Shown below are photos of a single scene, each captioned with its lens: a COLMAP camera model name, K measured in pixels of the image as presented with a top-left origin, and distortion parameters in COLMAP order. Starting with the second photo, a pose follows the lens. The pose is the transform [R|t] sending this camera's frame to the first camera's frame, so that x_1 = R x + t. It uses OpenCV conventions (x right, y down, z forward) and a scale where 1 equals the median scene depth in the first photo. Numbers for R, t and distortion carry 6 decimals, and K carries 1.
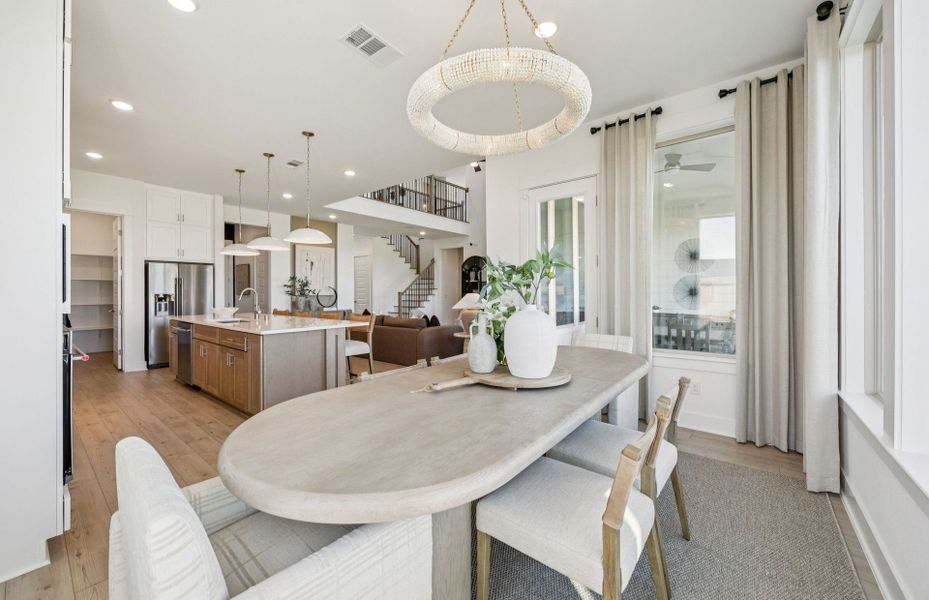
lens RADIAL K [[357.7, 0, 465.0], [0, 357.7, 292.5], [0, 0, 1]] dist [-0.002905, -0.000691]
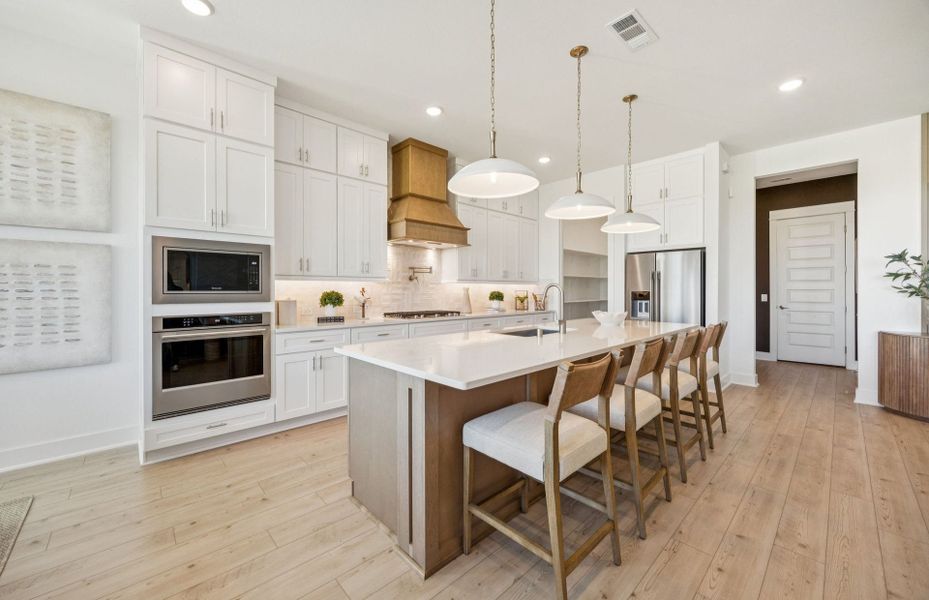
lens RADIAL K [[357.7, 0, 461.4], [0, 357.7, 290.9], [0, 0, 1]] dist [-0.002905, -0.000691]
pose [[-0.144887, 0.003903, -0.989441, 0.033347], [-0.000484, 0.999992, 0.004016, 0.000077], [0.989448, 0.001061, -0.144884, 0.583344]]
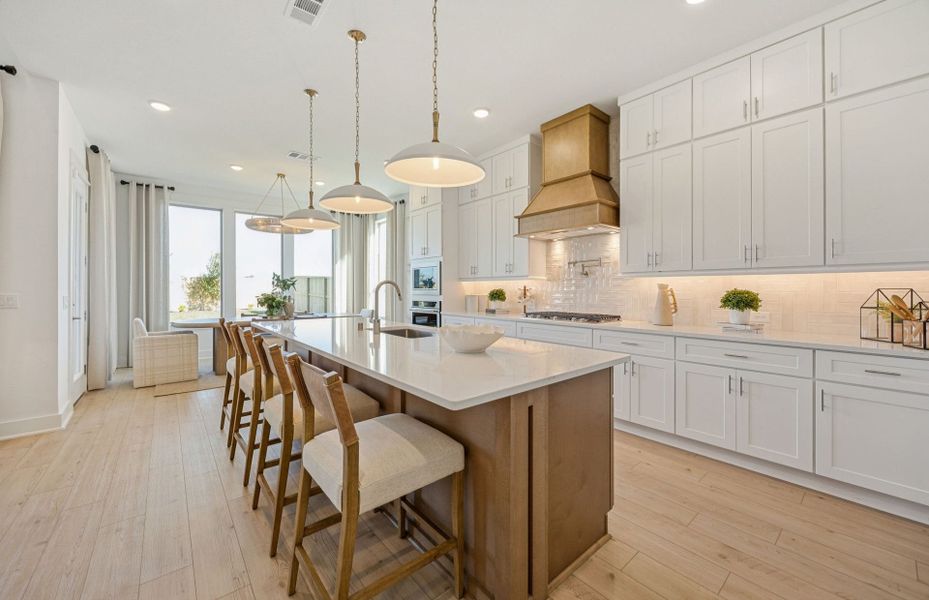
lens RADIAL K [[357.7, 0, 460.7], [0, 357.7, 292.4], [0, 0, 1]] dist [-0.002905, -0.000691]
pose [[-0.979334, 0.001109, 0.202246, -0.528336], [0.003492, 0.999929, 0.011425, 0.001357], [-0.202219, 0.011896, -0.979268, 0.980726]]
